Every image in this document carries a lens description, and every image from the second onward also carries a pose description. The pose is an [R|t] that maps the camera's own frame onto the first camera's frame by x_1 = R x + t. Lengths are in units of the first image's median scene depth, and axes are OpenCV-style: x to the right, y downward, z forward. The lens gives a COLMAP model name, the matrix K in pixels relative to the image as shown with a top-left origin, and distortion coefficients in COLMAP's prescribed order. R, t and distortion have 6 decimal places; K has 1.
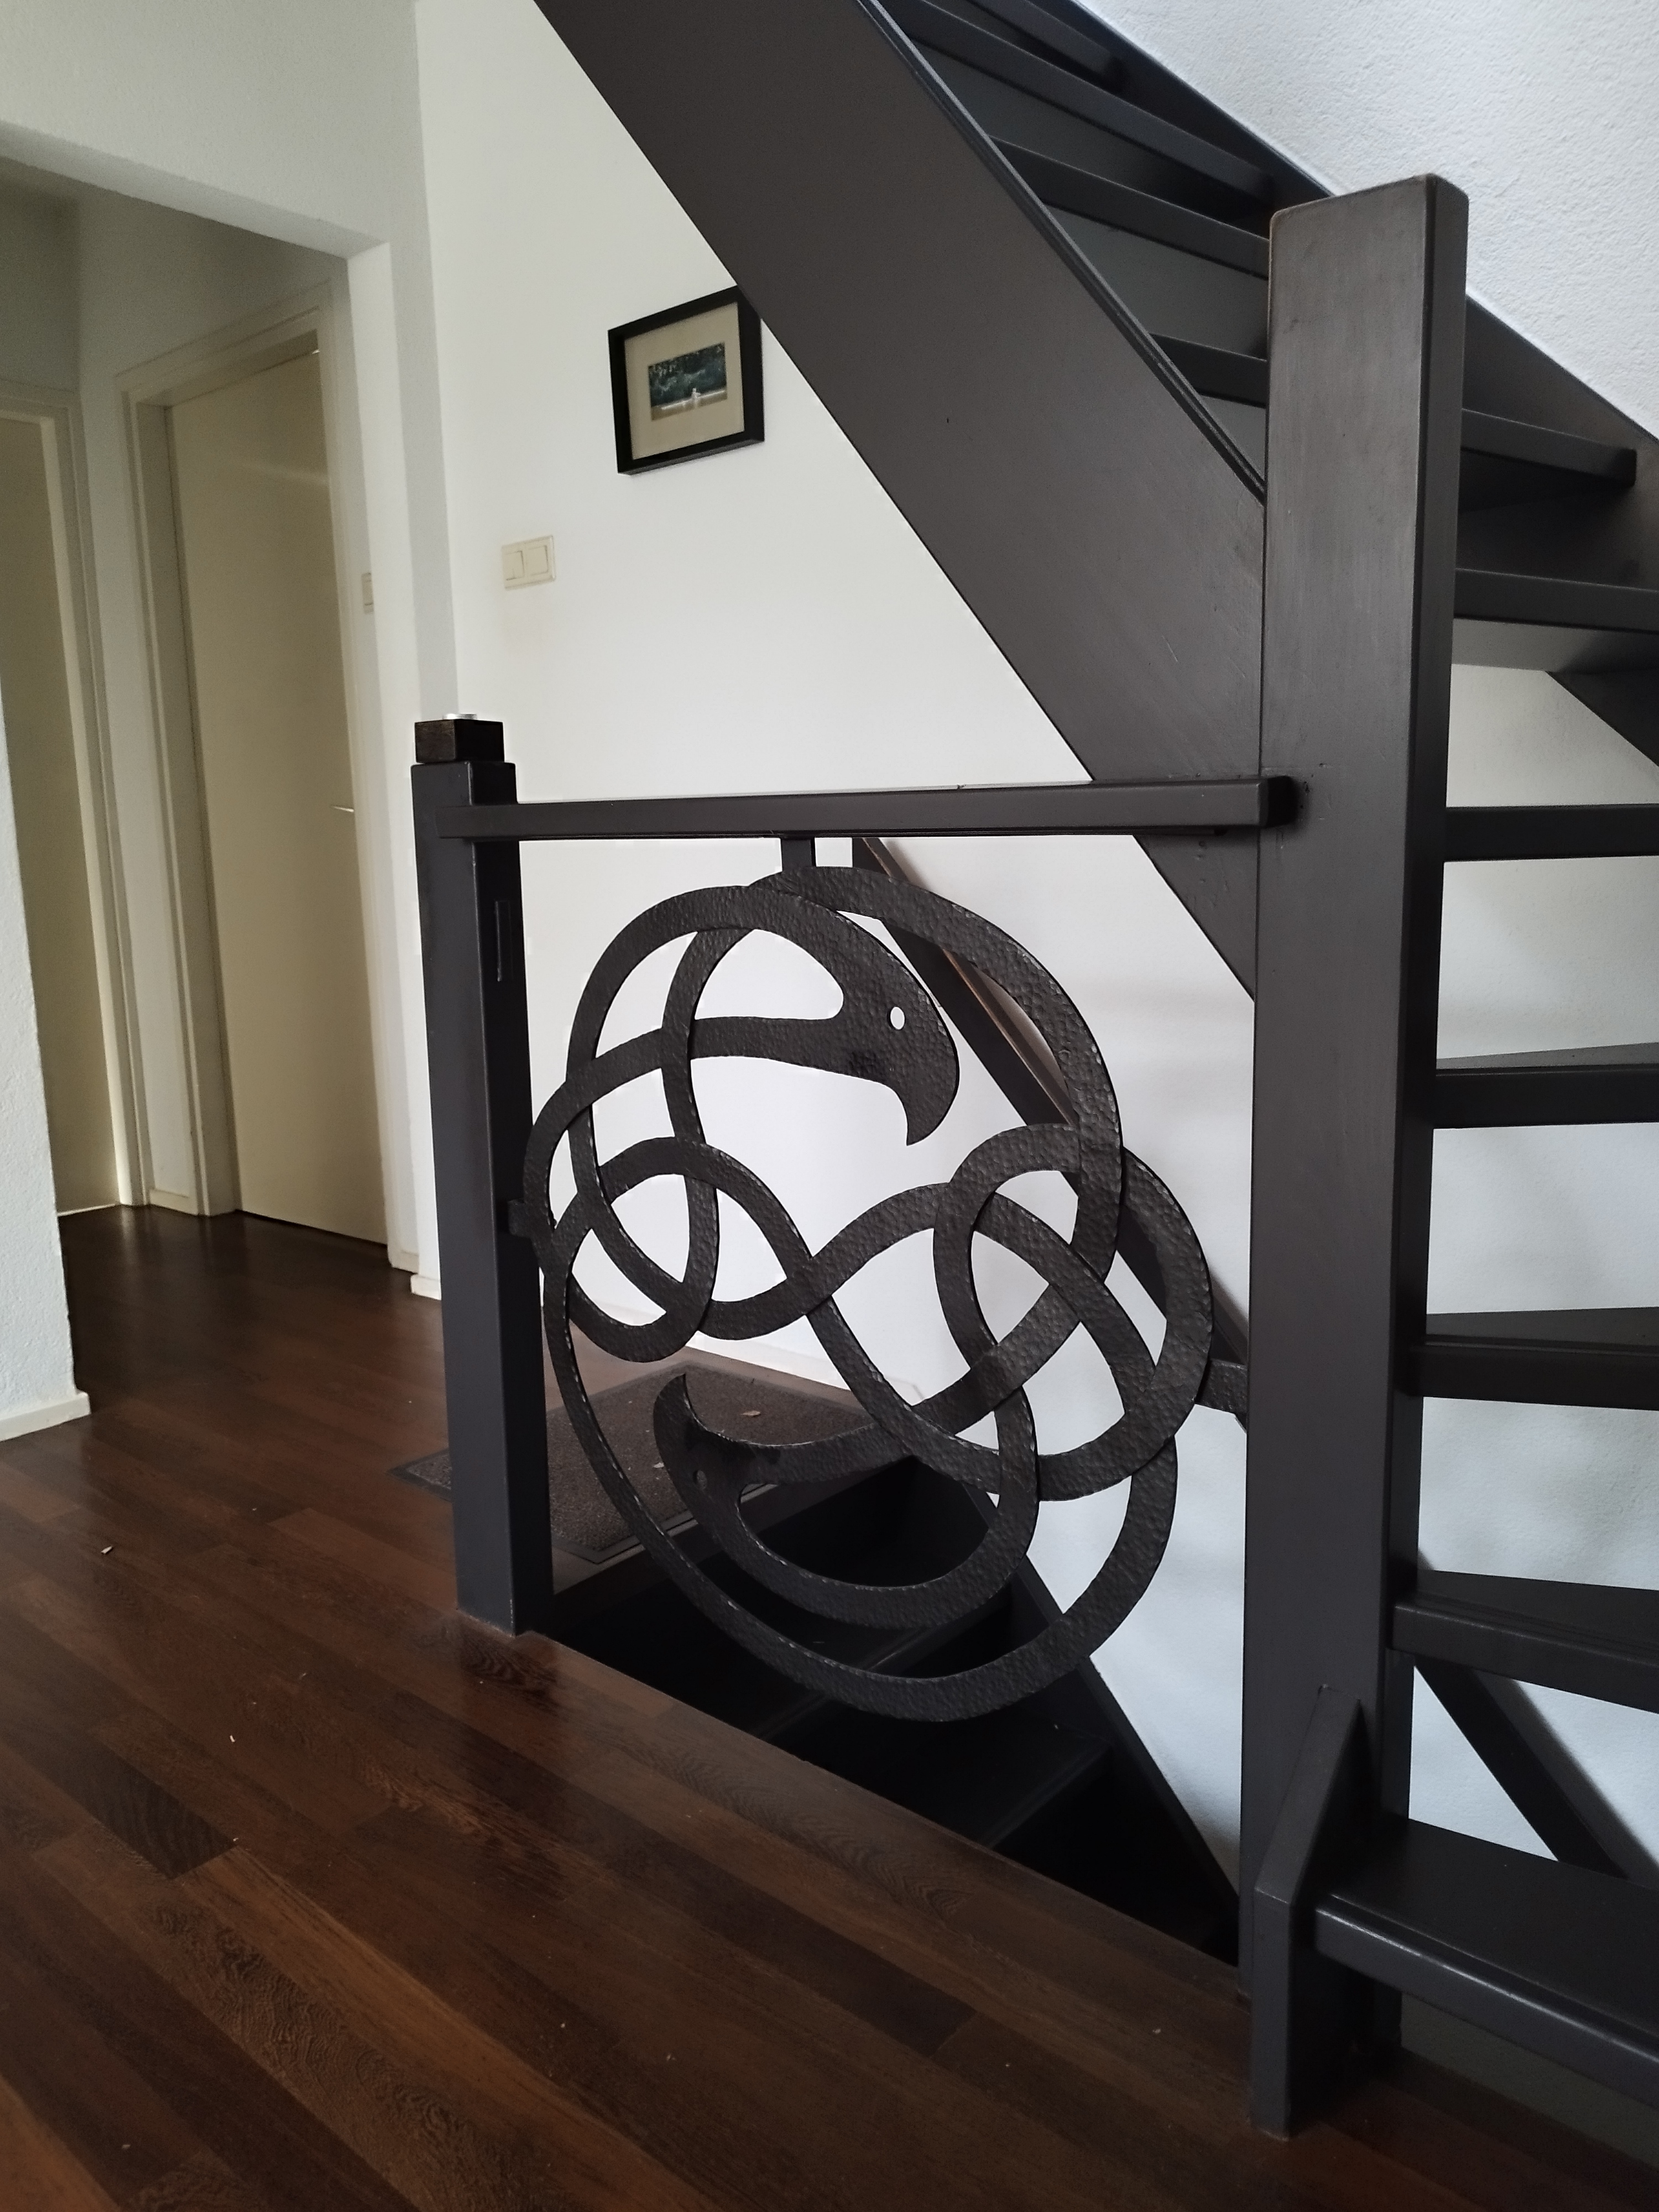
lens RADIAL K [[1562.6, 0, 829.5], [0, 1562.6, 1106.0], [0, 0, 1]] dist [0.015267, -0.001051]
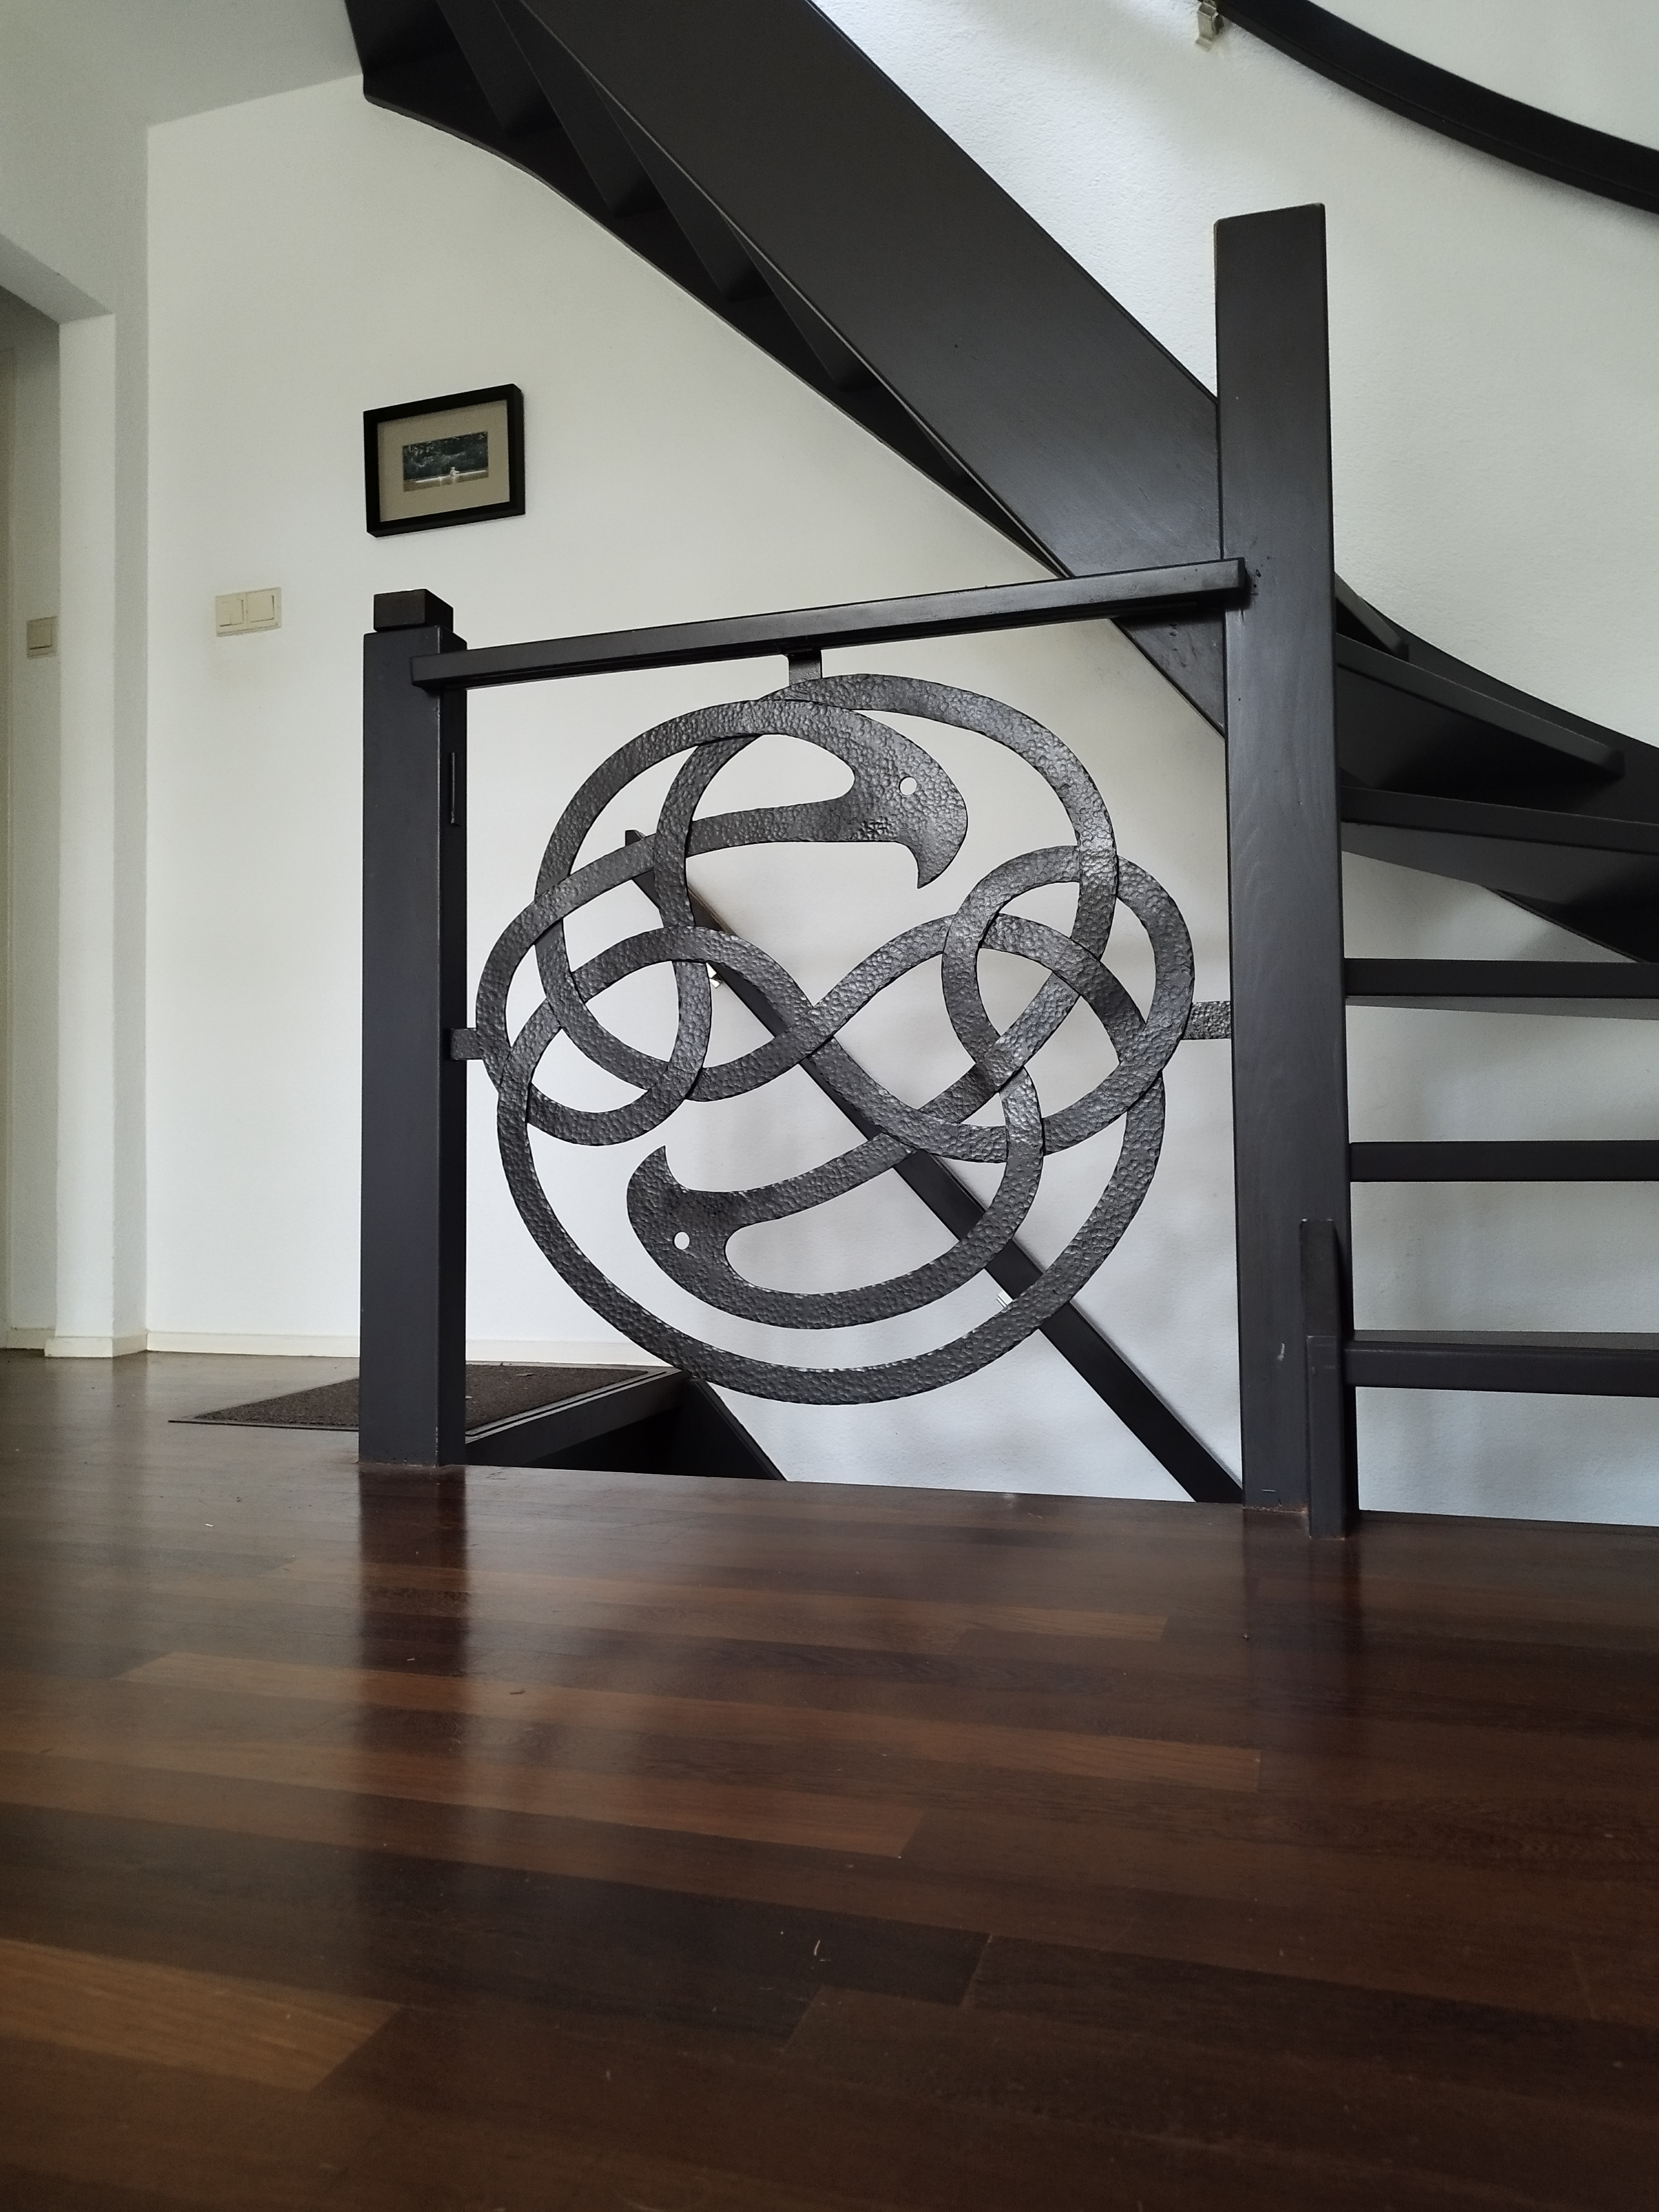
lens RADIAL K [[1558.0, 0, 839.5], [0, 1558.0, 1116.8], [0, 0, 1]] dist [0.002824, -0.002727]
pose [[0.918121, 0.022909, 0.395637, -0.435539], [0.058094, 0.979763, -0.191546, 0.386758], [-0.392018, 0.198846, 0.898210, -0.048308]]
